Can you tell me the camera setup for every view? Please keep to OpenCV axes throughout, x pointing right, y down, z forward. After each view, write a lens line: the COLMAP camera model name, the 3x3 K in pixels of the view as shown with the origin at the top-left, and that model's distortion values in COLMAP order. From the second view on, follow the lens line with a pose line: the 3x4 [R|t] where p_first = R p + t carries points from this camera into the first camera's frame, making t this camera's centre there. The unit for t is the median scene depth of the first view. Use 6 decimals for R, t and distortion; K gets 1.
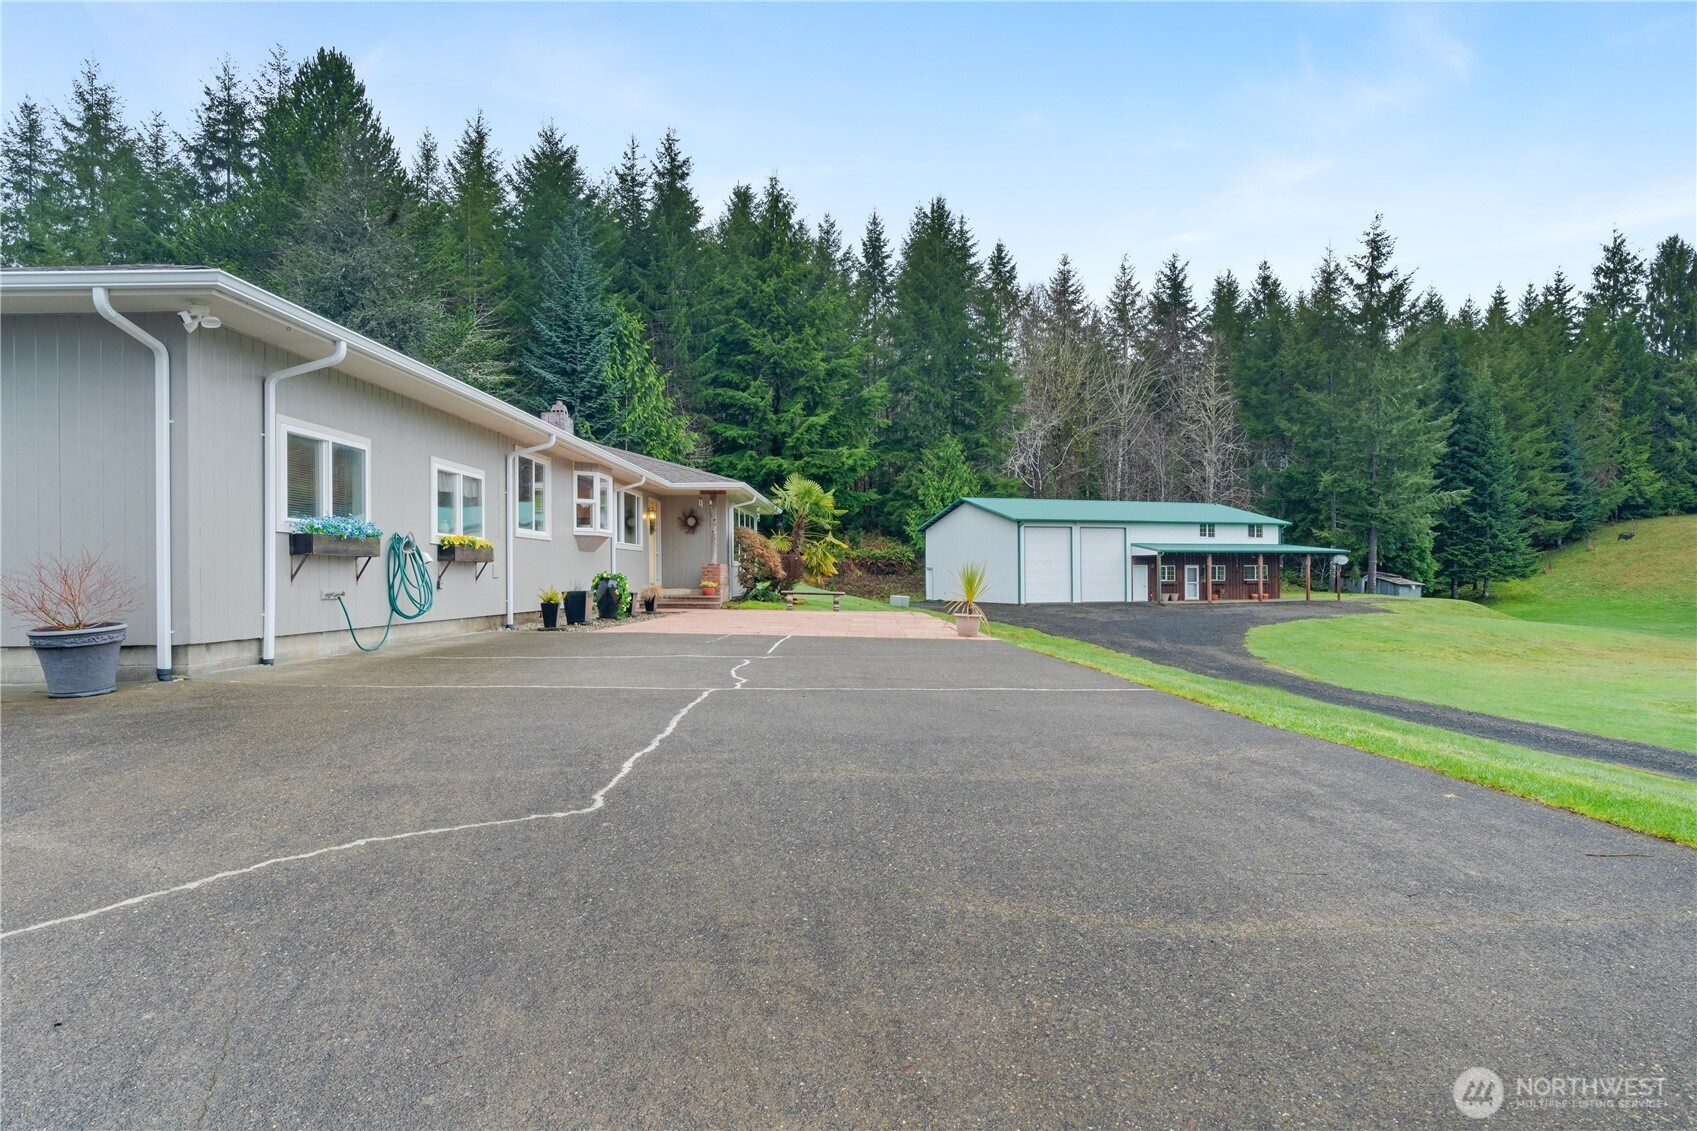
lens RADIAL K [[992.8, 0, 844.2], [0, 992.8, 570.7], [0, 0, 1]] dist [0.002865, -0.000368]
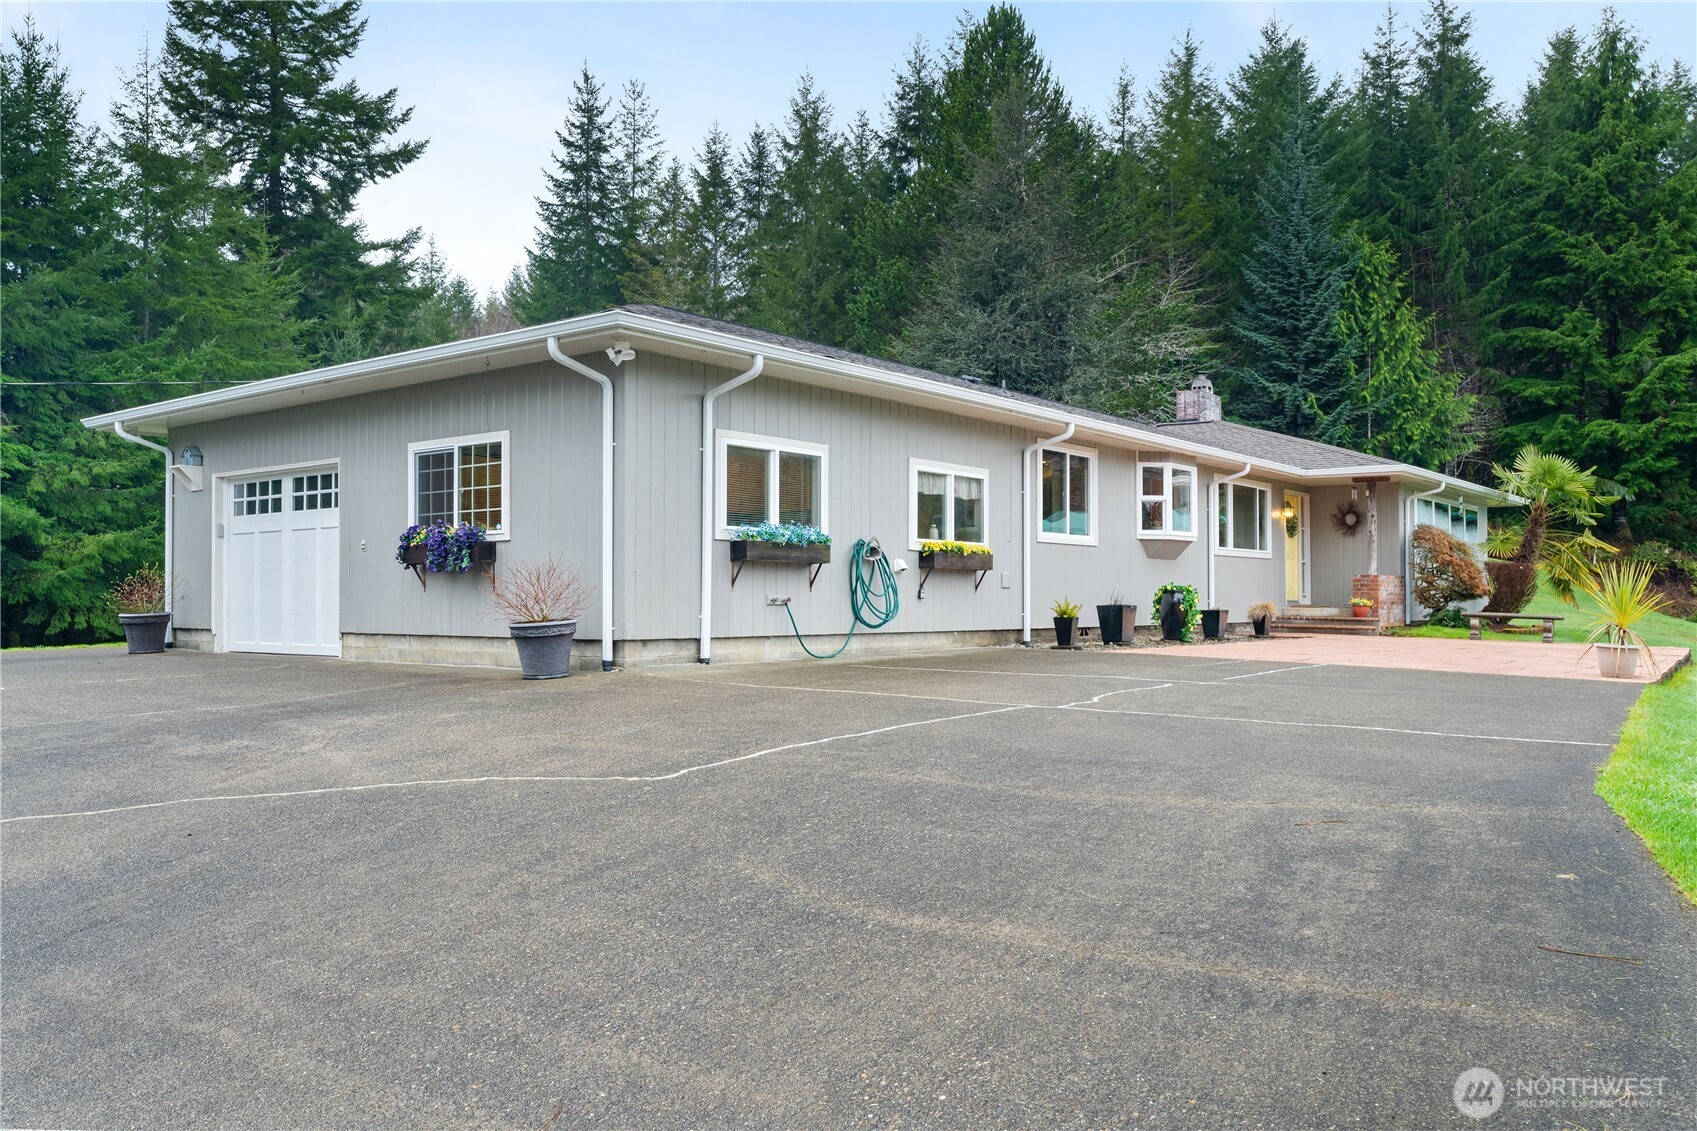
lens RADIAL K [[1276.5, 0, 849.1], [0, 1276.5, 576.3], [0, 0, 1]] dist [-0.005069, -0.002991]
pose [[0.804394, -0.002023, -0.594093, 0.113219], [-0.003913, 0.999954, -0.008702, 0.003640], [0.594084, 0.009325, 0.804349, -0.004598]]
